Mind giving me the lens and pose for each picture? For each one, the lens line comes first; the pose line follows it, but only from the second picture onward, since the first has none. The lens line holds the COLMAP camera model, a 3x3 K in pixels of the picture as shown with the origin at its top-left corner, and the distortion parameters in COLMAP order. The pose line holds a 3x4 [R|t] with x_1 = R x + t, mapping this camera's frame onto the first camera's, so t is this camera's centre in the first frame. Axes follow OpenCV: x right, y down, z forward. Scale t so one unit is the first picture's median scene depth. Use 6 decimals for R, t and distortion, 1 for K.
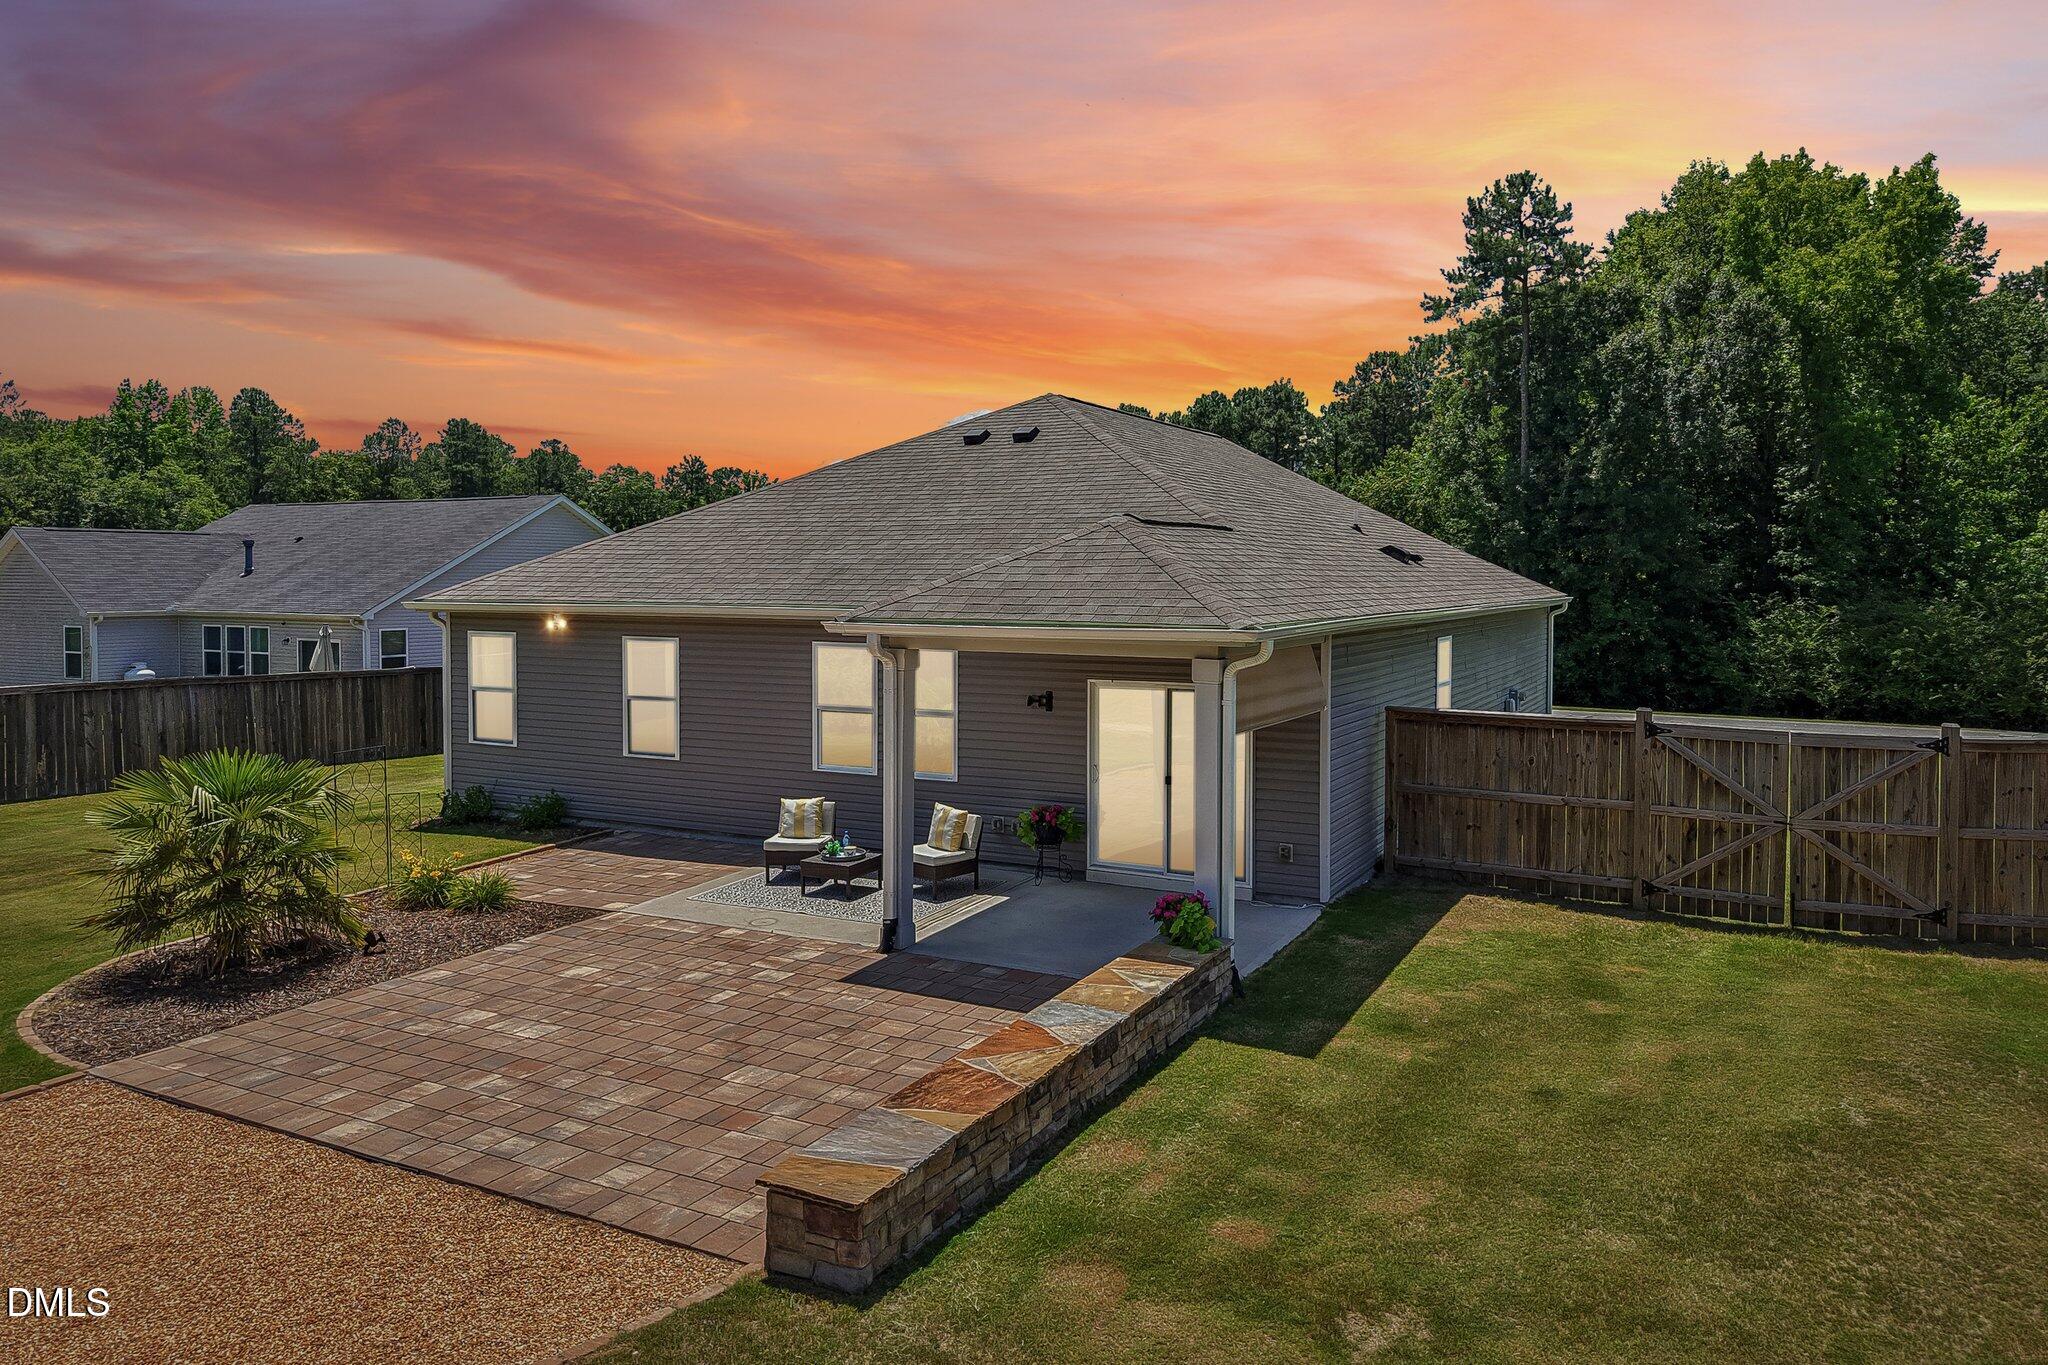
lens RADIAL K [[1397.2, 0, 1025.7], [0, 1397.2, 594.7], [0, 0, 1]] dist [0.051910, -0.072765]
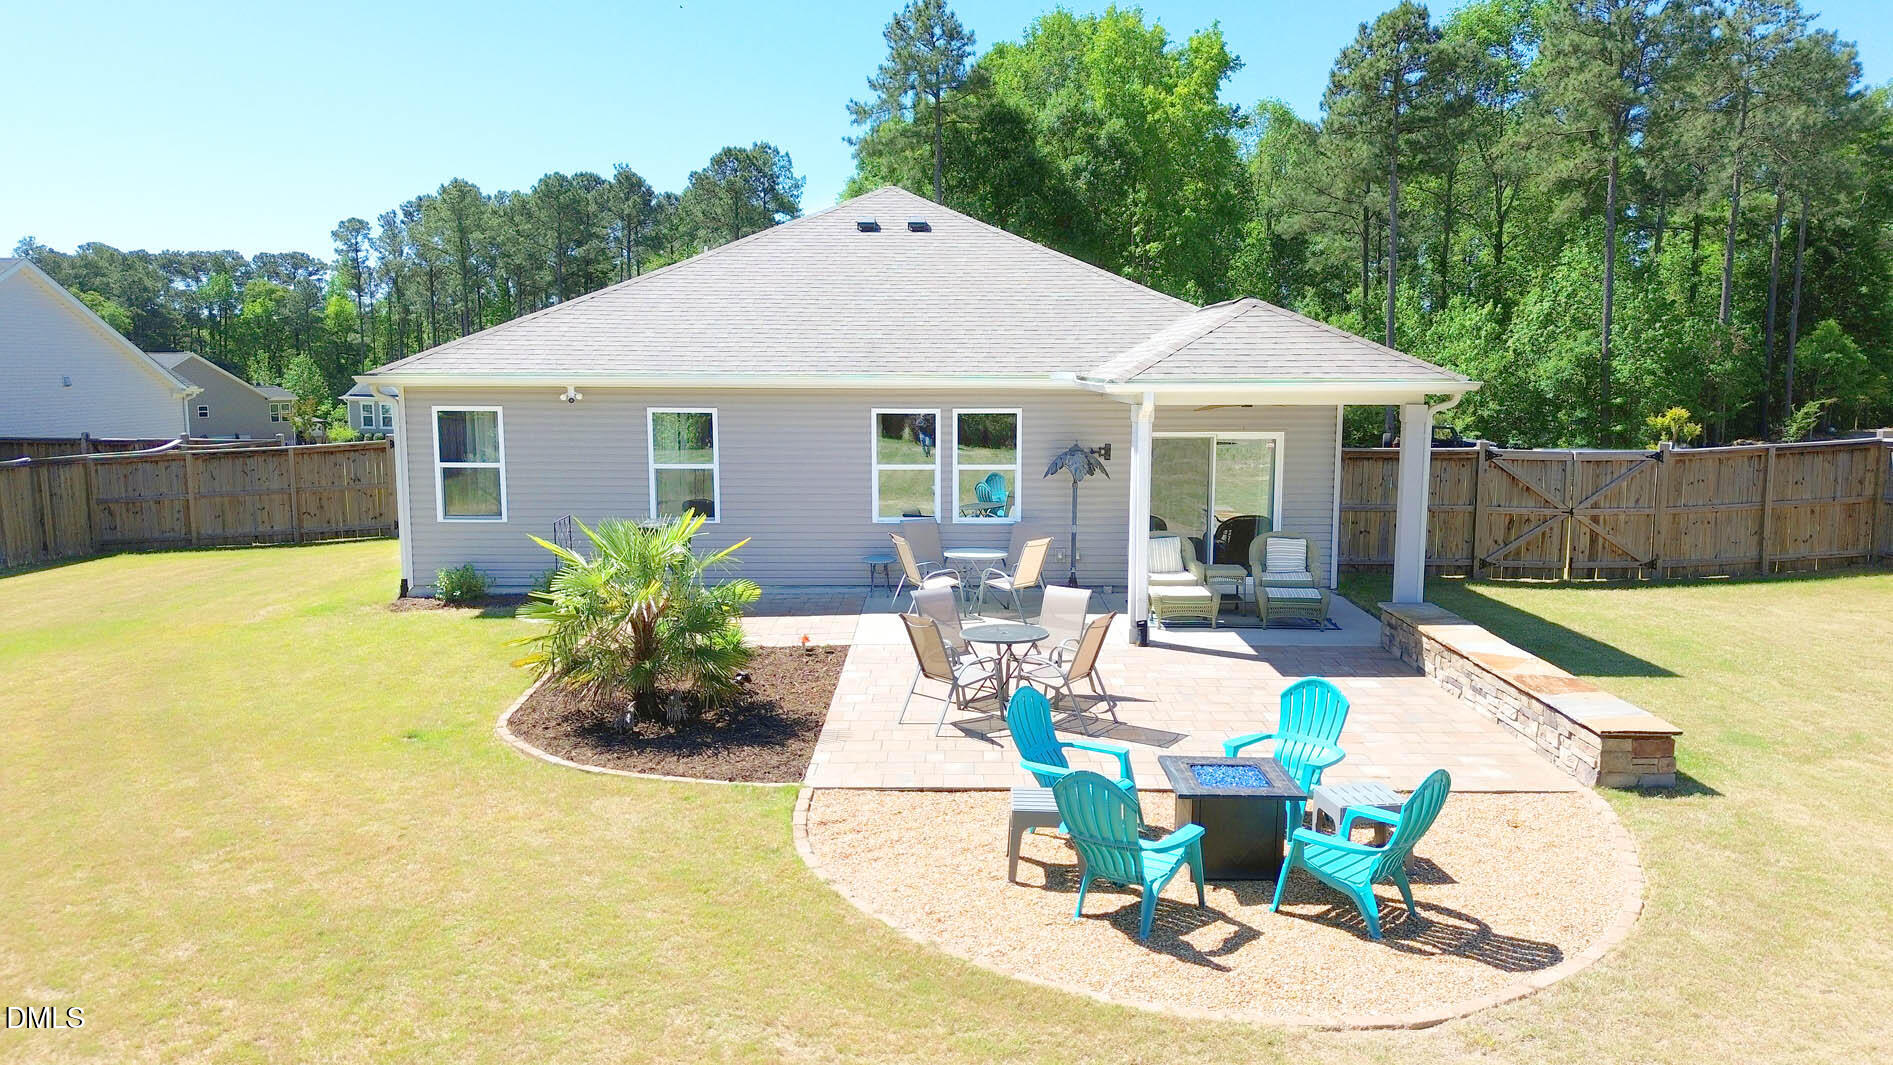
lens RADIAL K [[1336.2, 0, 946.5], [0, 1336.2, 532.5], [0, 0, 1]] dist [0.085233, -0.090742]
pose [[0.885785, -0.058970, 0.460334, -0.666671], [0.006774, 0.993431, 0.114228, 0.011561], [-0.464046, -0.098063, 0.880366, 0.023686]]
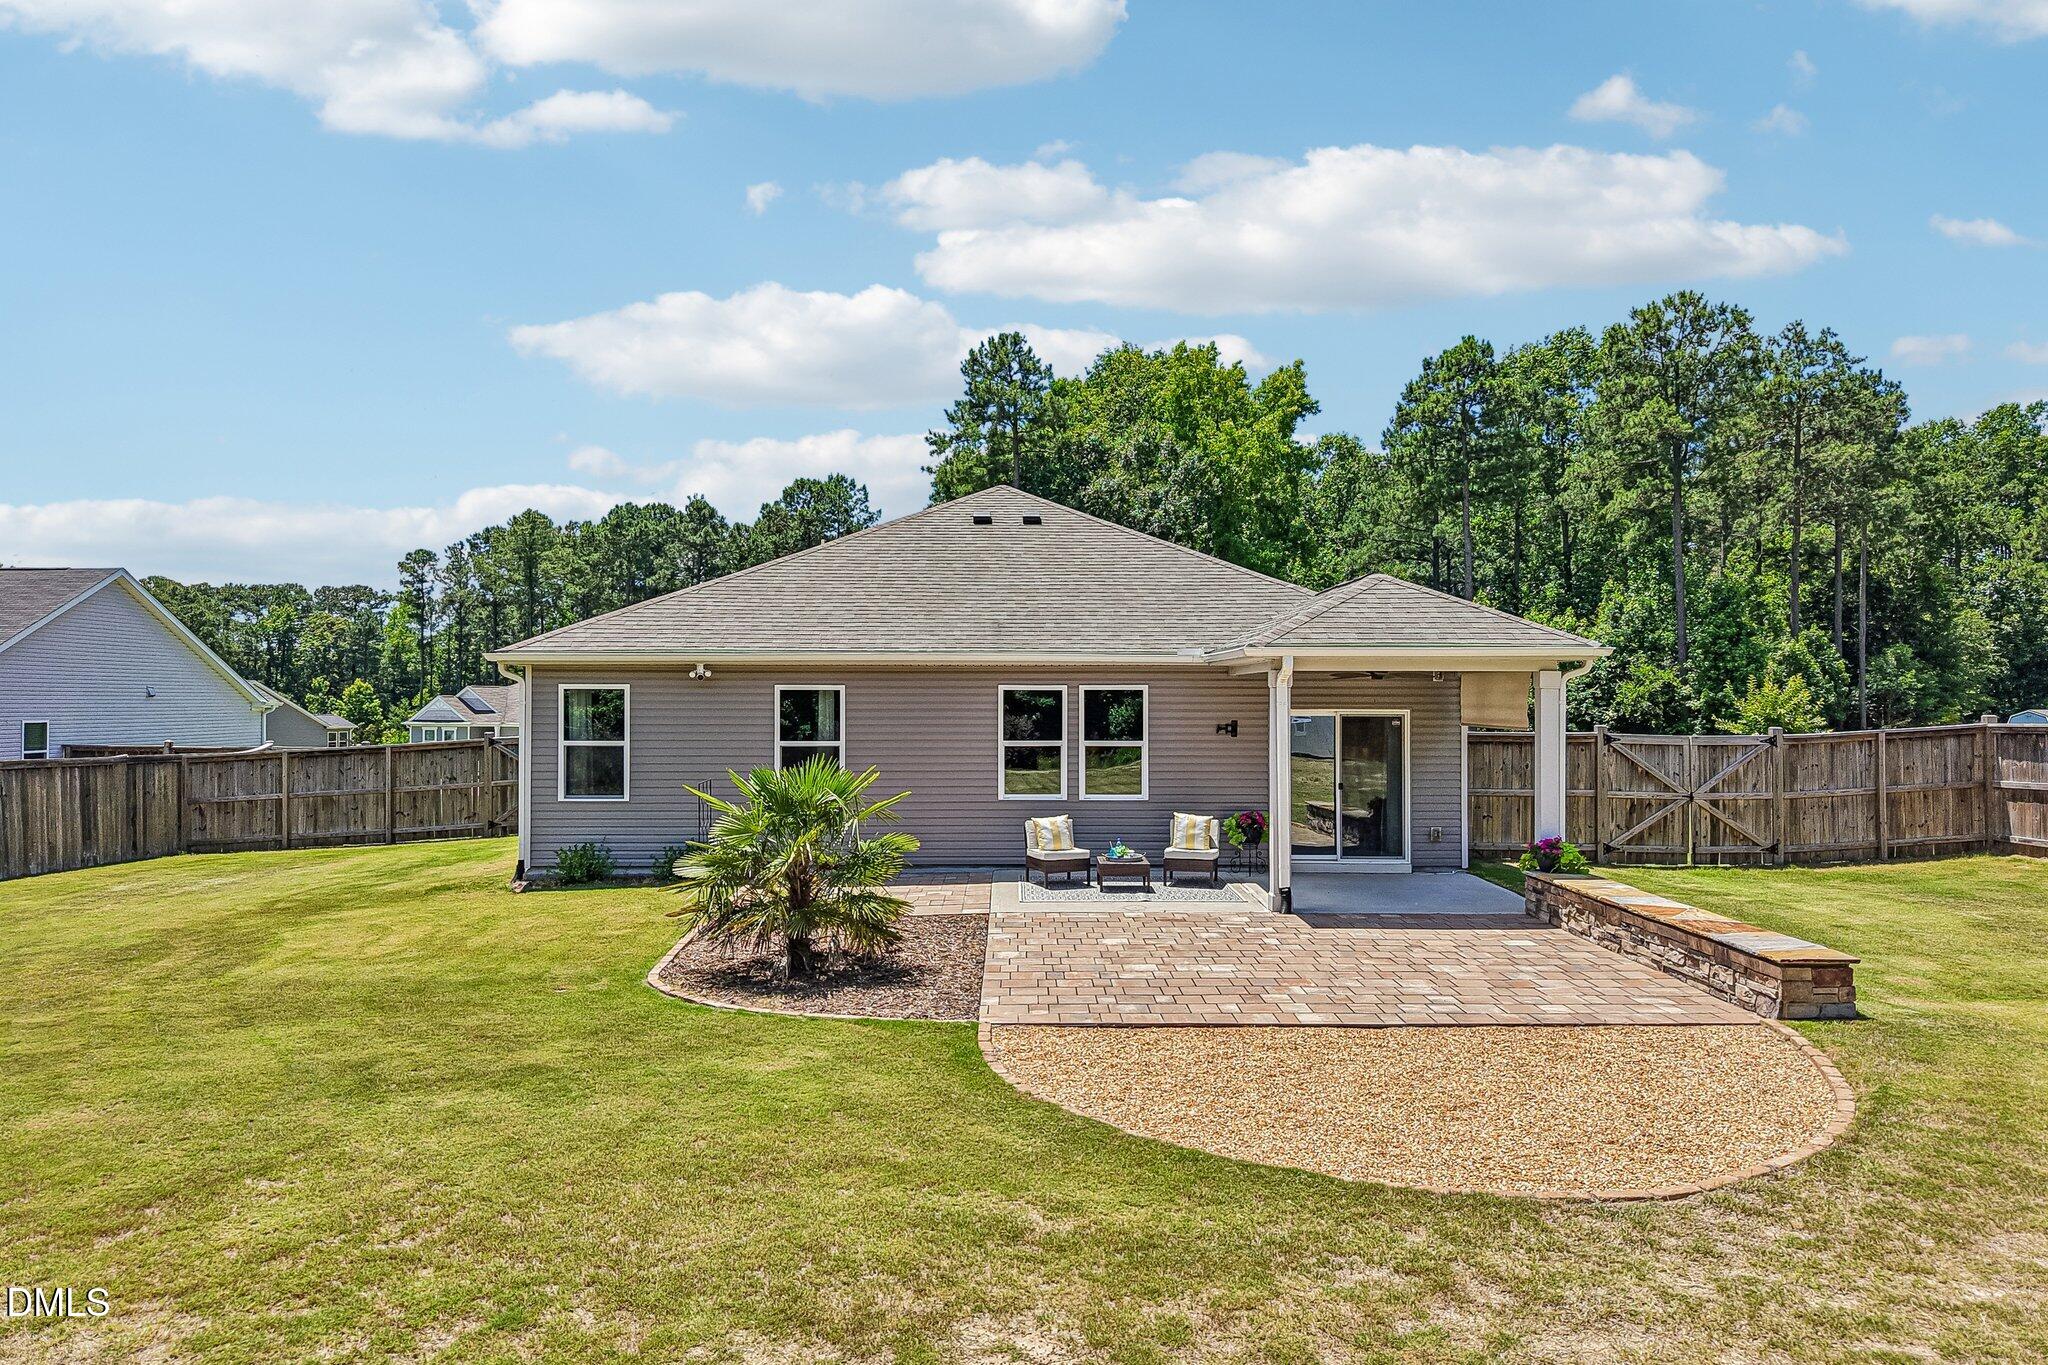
lens RADIAL K [[1373.2, 0, 1026.5], [0, 1373.2, 685.7], [0, 0, 1]] dist [0.058819, -0.077259]
pose [[0.878104, 0.004902, 0.478444, -0.735218], [0.006929, 0.999712, -0.022960, 0.066002], [-0.478419, 0.023476, 0.877818, 0.026741]]
